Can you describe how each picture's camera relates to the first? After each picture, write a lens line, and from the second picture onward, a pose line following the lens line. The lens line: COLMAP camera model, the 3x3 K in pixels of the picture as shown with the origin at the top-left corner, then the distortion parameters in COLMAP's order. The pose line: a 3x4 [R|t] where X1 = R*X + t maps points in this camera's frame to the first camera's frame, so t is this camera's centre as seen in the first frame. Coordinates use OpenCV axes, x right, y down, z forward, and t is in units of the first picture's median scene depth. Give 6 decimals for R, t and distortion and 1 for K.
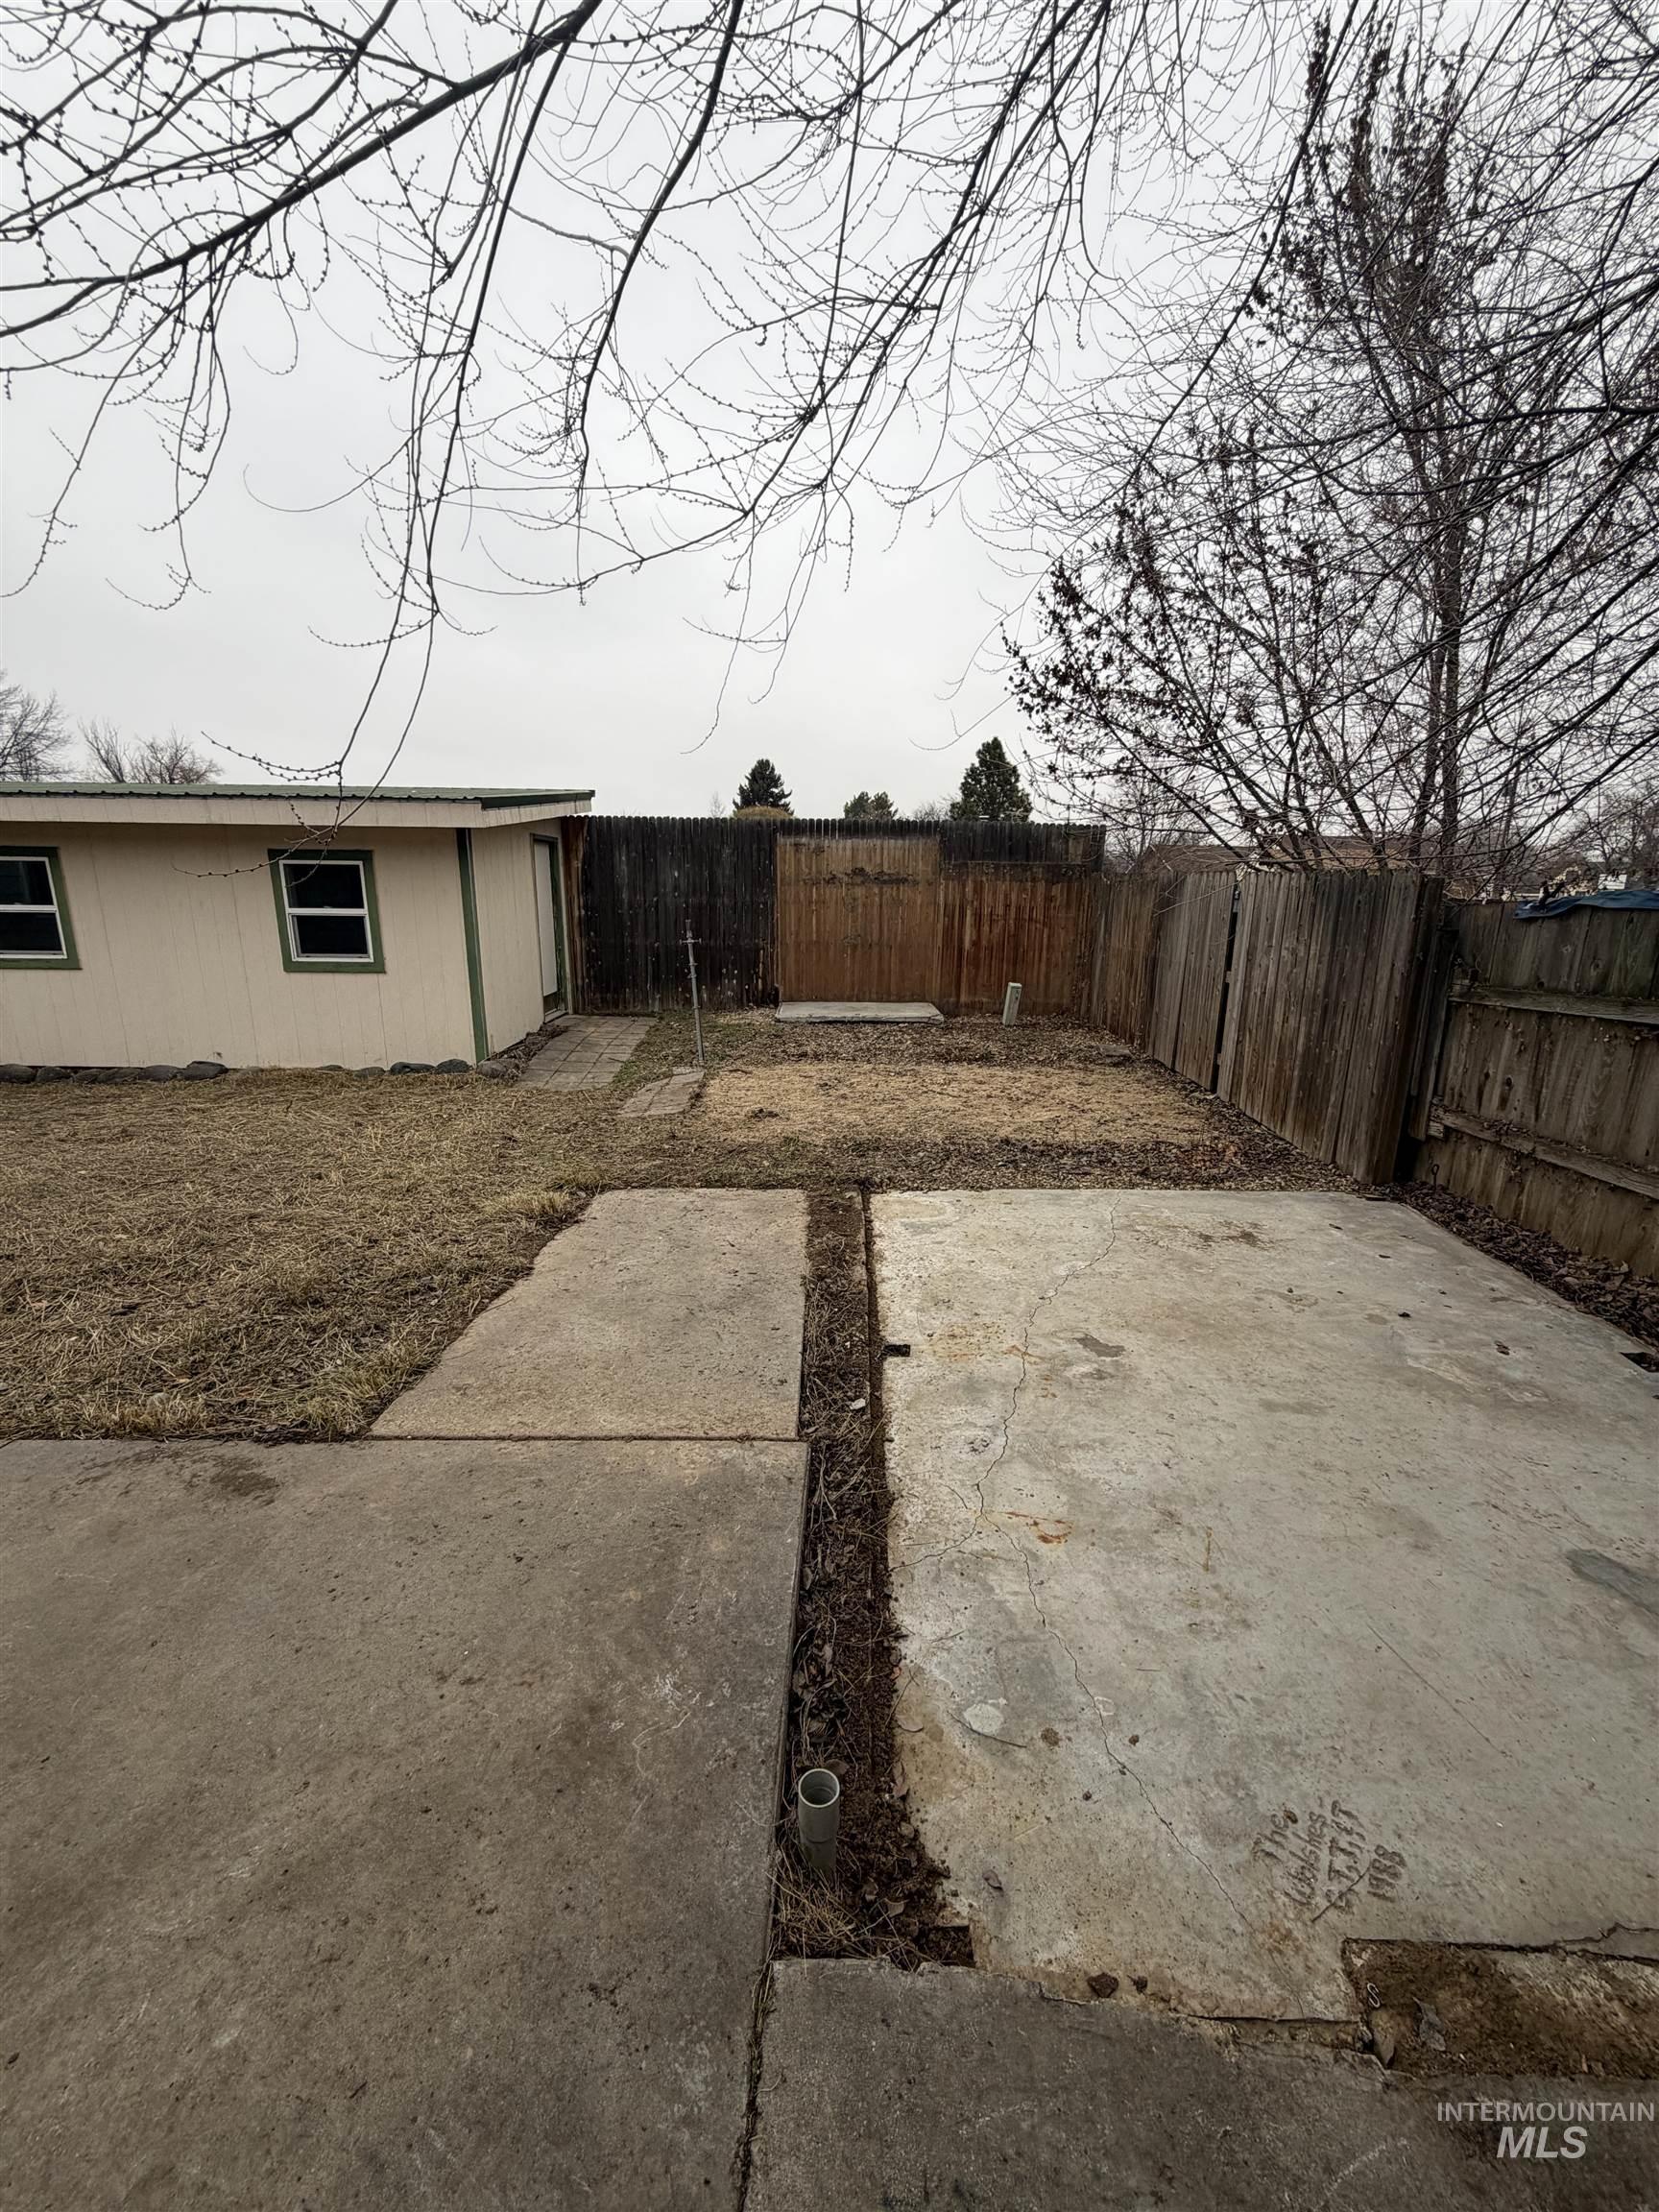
lens RADIAL K [[880.3, 0, 824.7], [0, 880.3, 1099.9], [0, 0, 1]] dist [-0.000475, -0.000005]
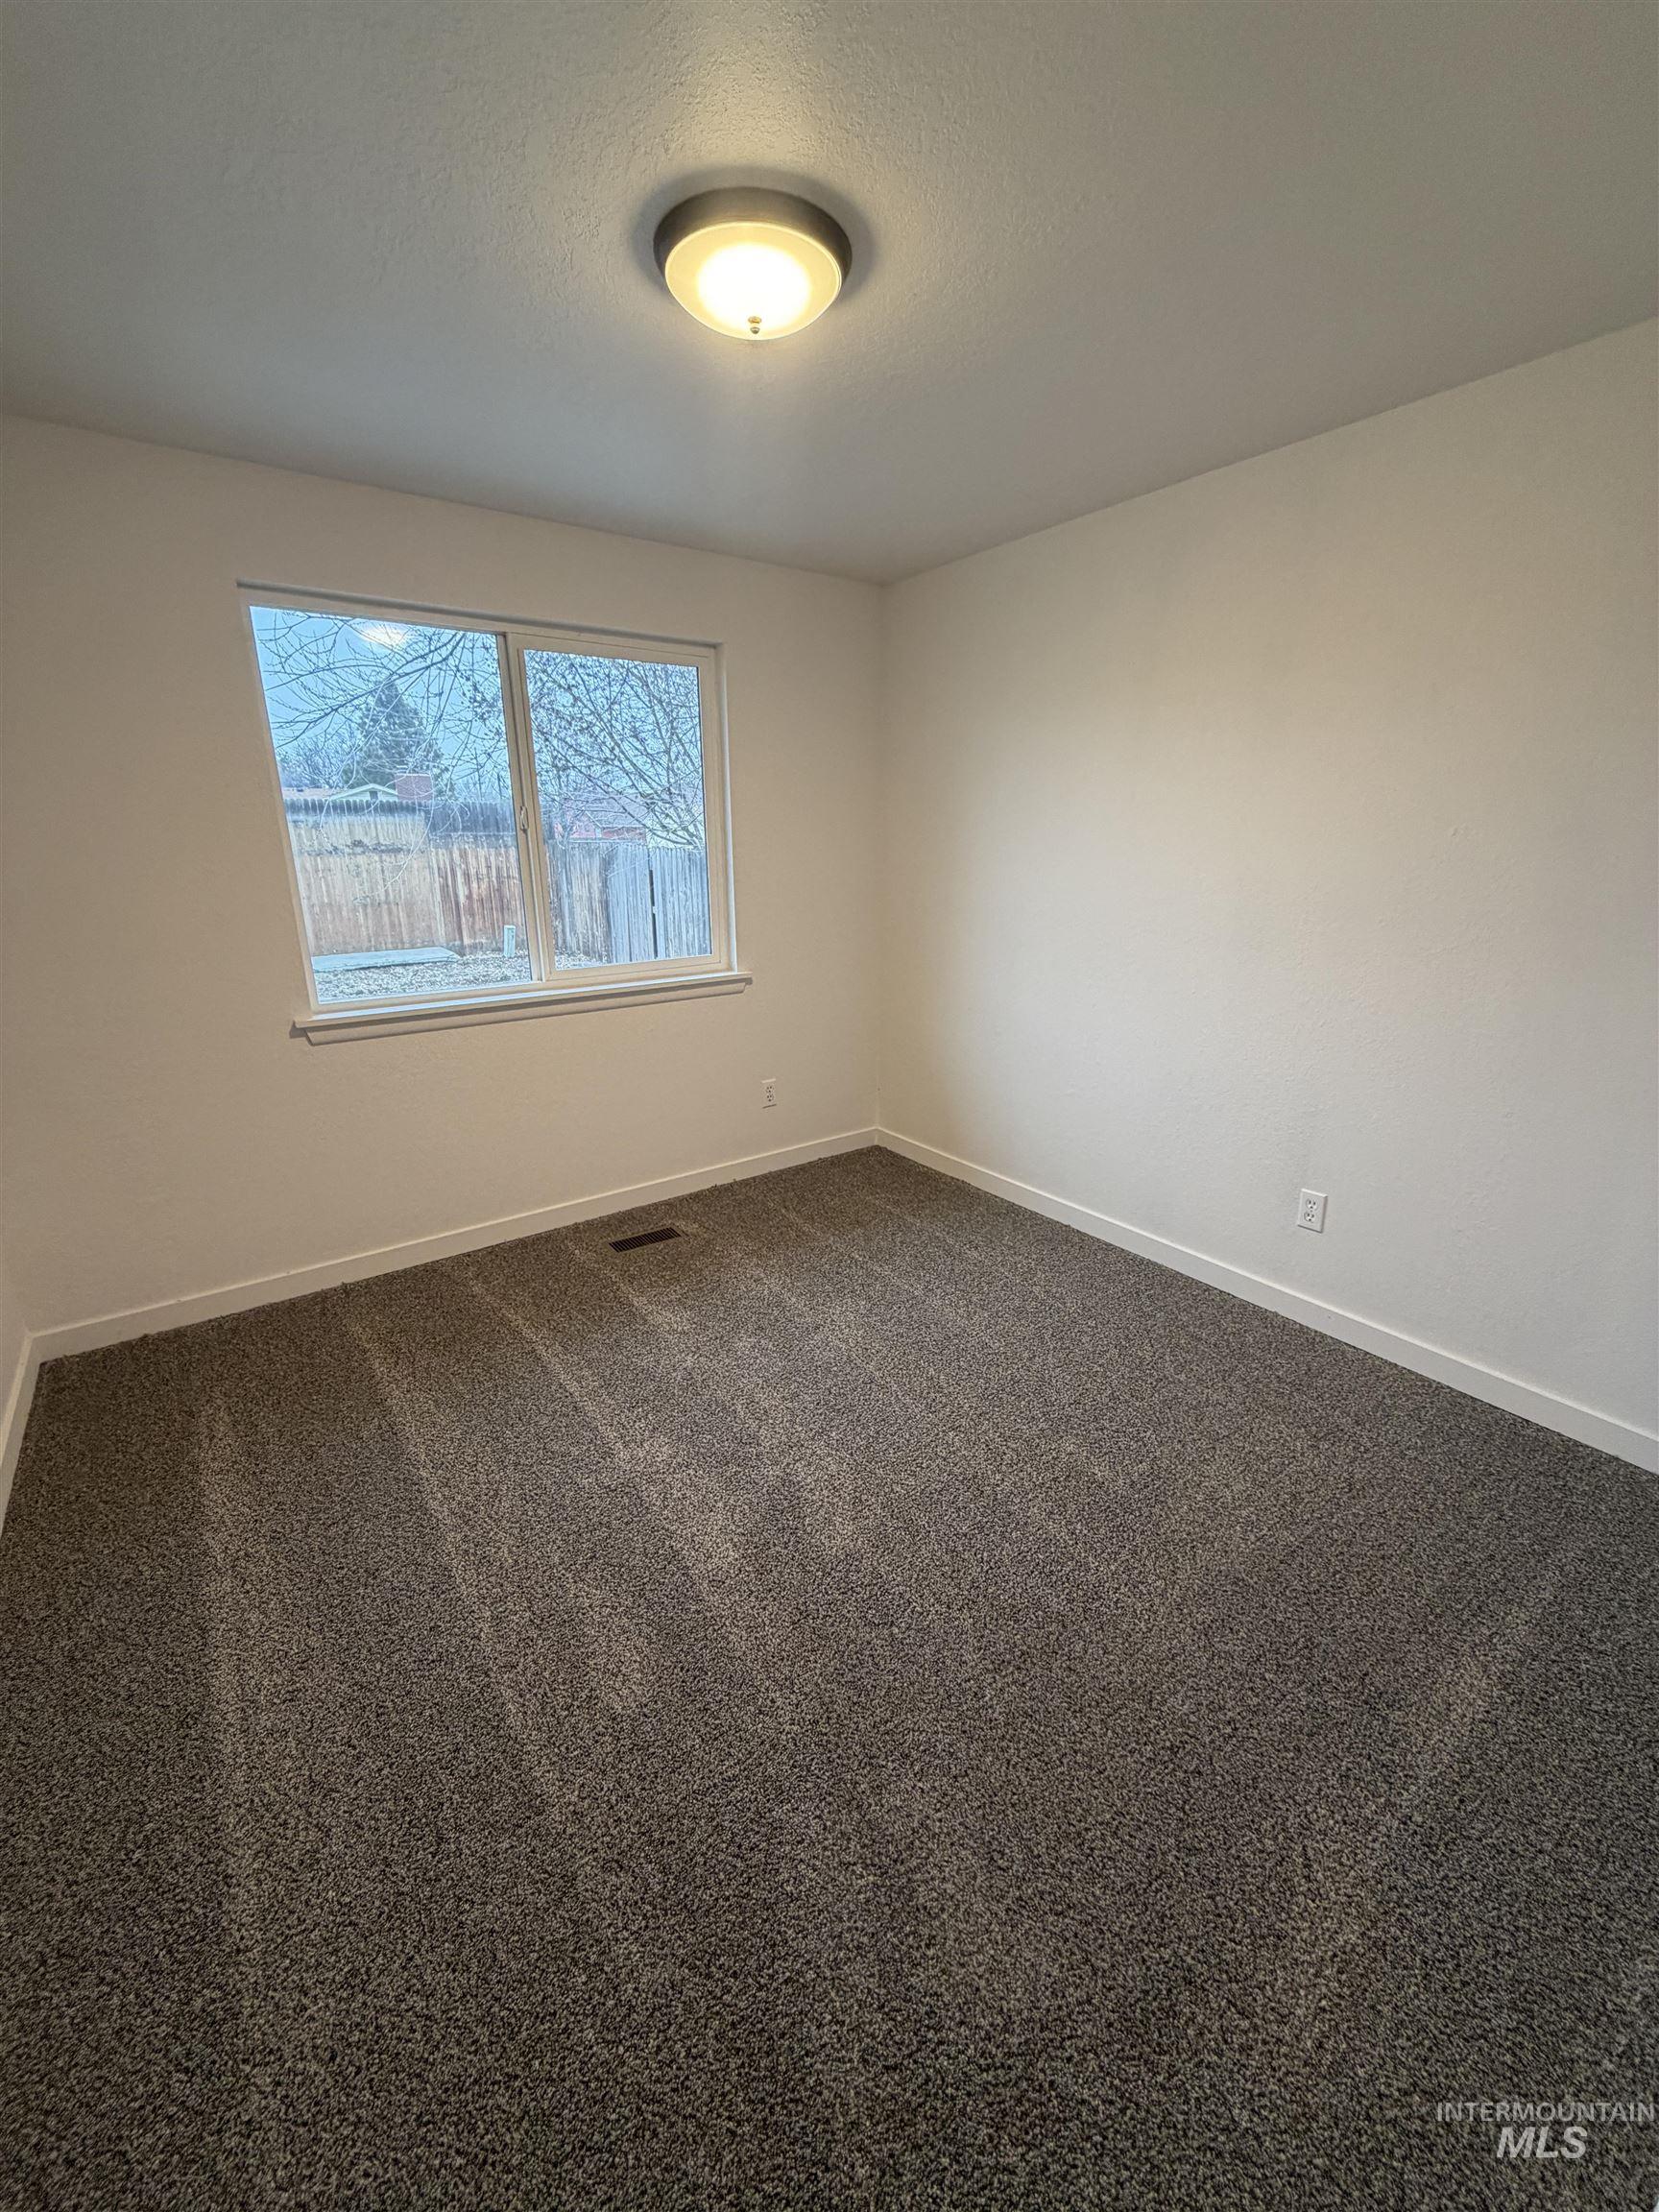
lens RADIAL K [[880.3, 0, 835.4], [0, 880.3, 1105.6], [0, 0, 1]] dist [-0.000475, -0.000005]
pose [[0.811165, -0.188808, 0.553501, -0.285835], [0.151182, 0.981979, 0.113408, 0.098819], [-0.564938, -0.008313, 0.825091, -0.643195]]
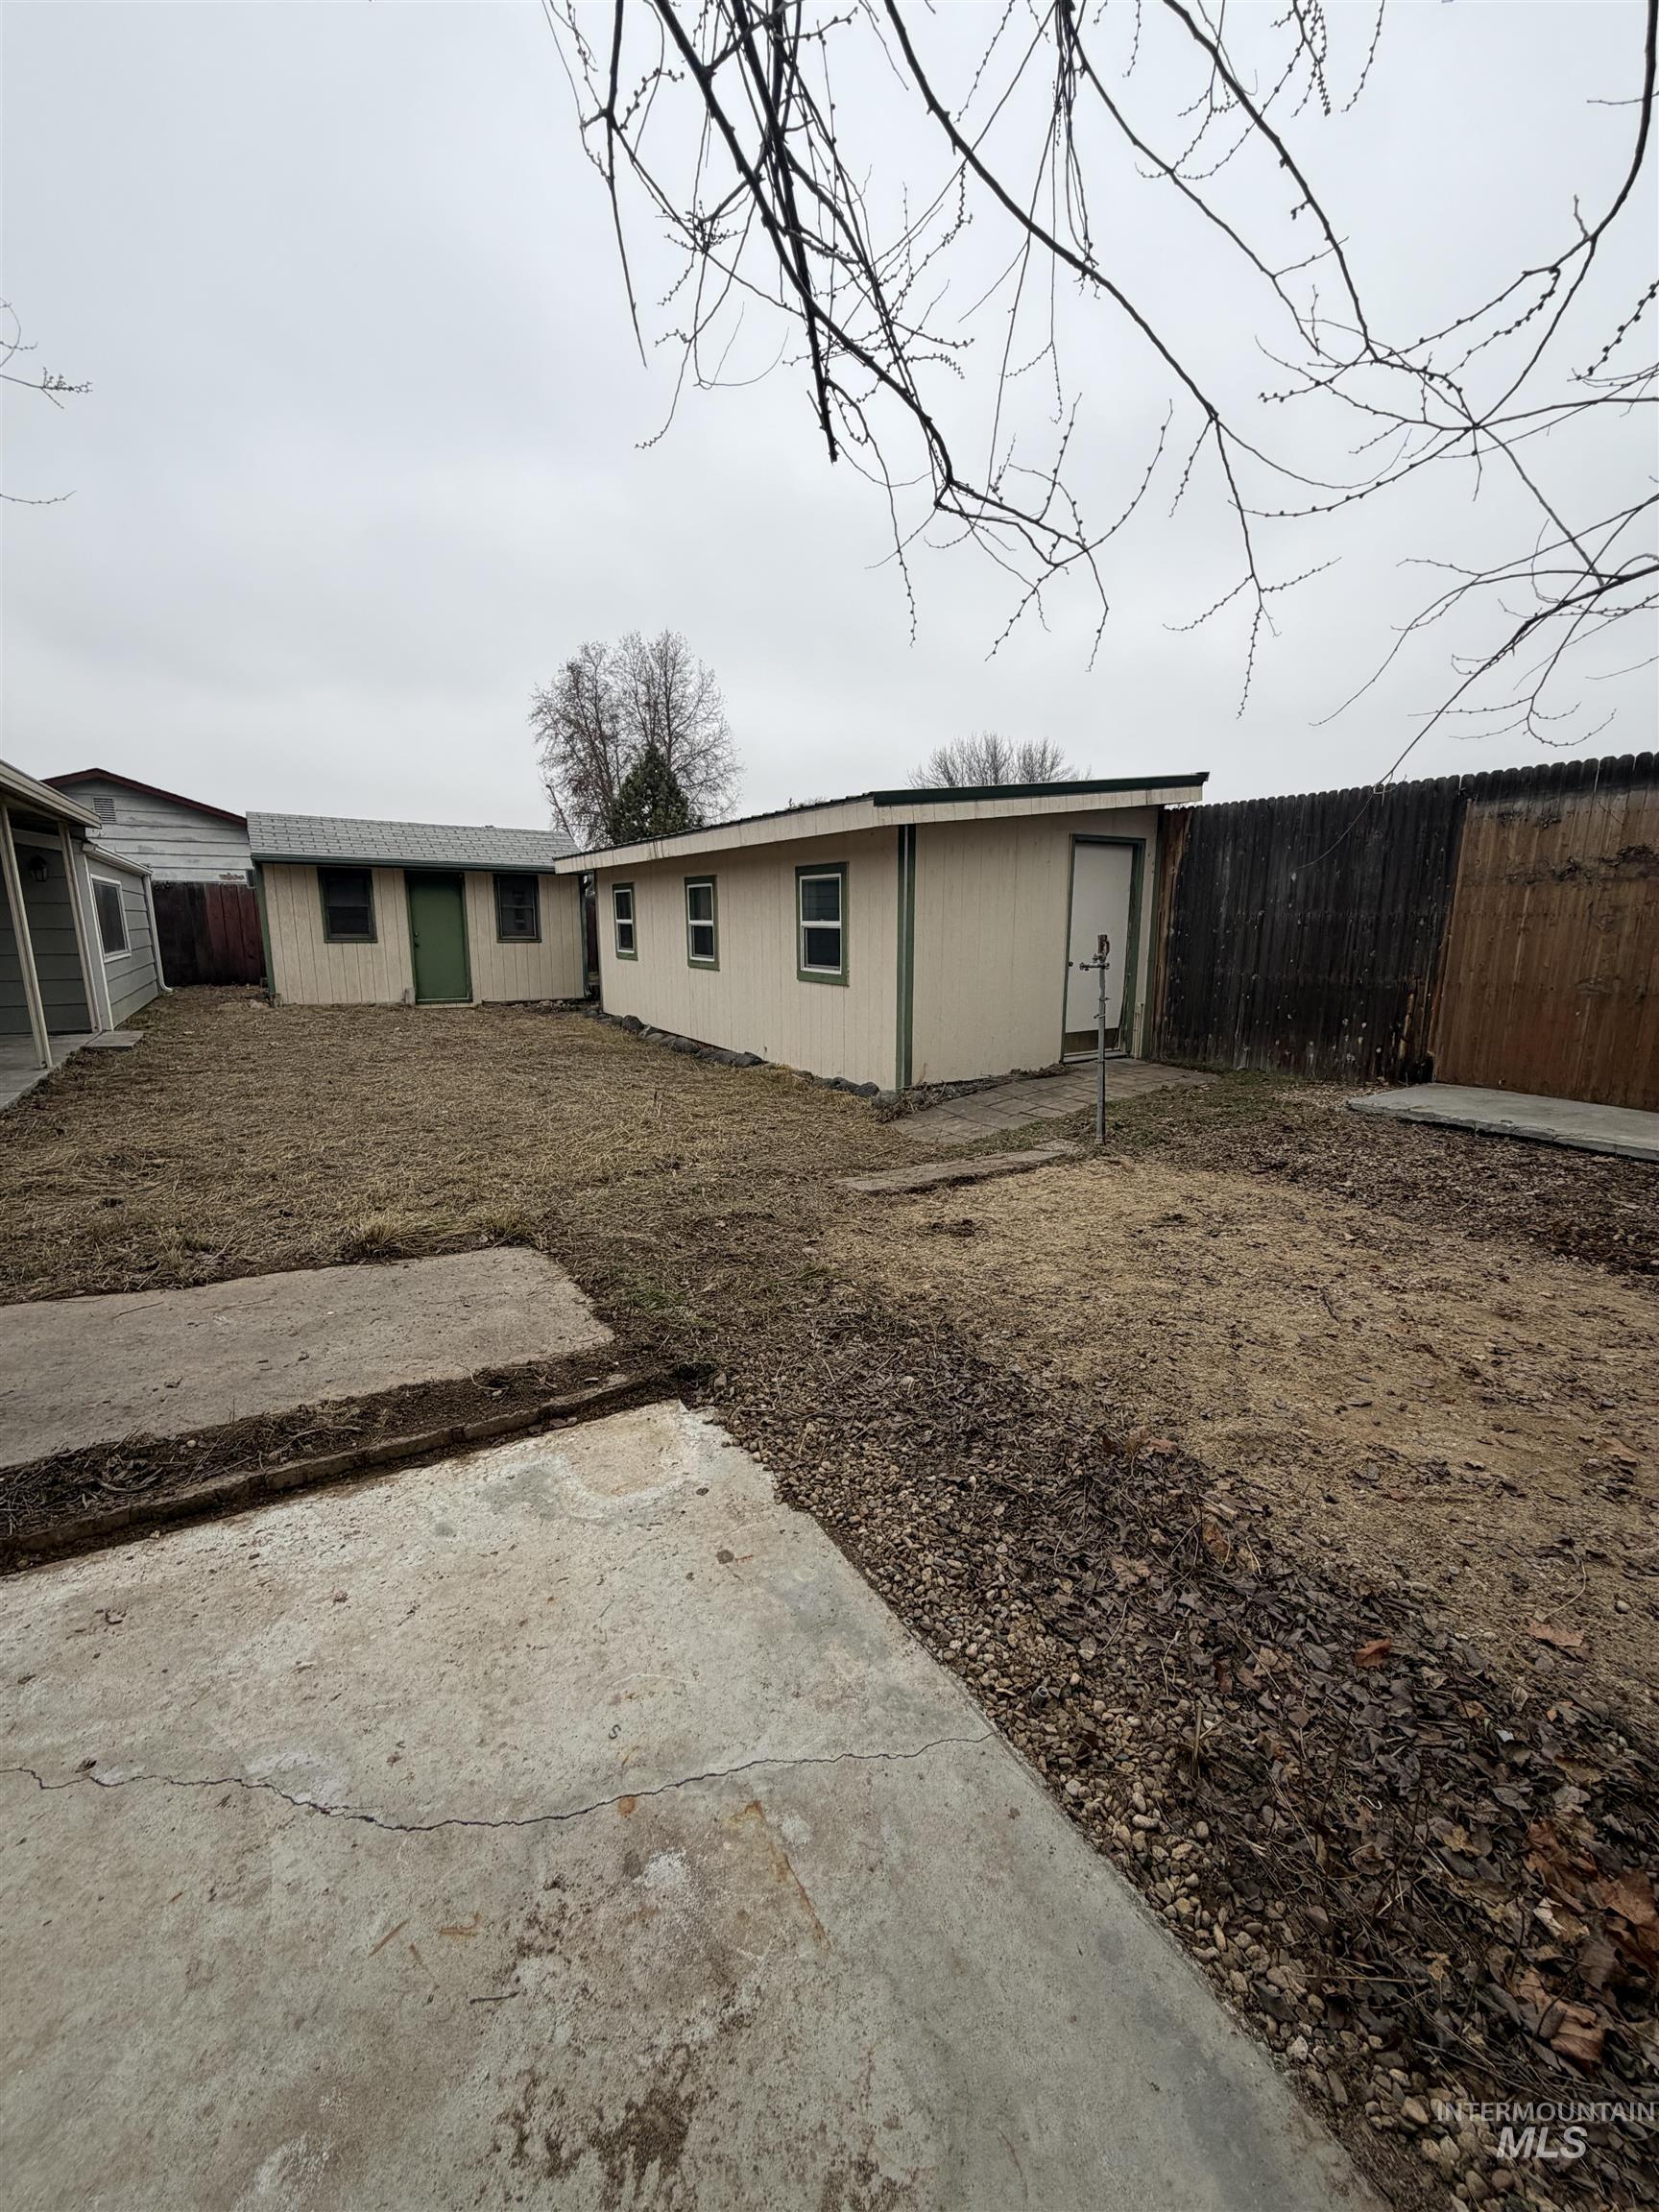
lens RADIAL K [[880.3, 0, 828.0], [0, 880.3, 1099.8], [0, 0, 1]] dist [-0.000475, -0.000005]
pose [[0.520660, 0.162172, -0.838221, 0.424380], [-0.195664, 0.978328, 0.067742, -0.105363], [0.831041, 0.128739, 0.541107, 0.597538]]
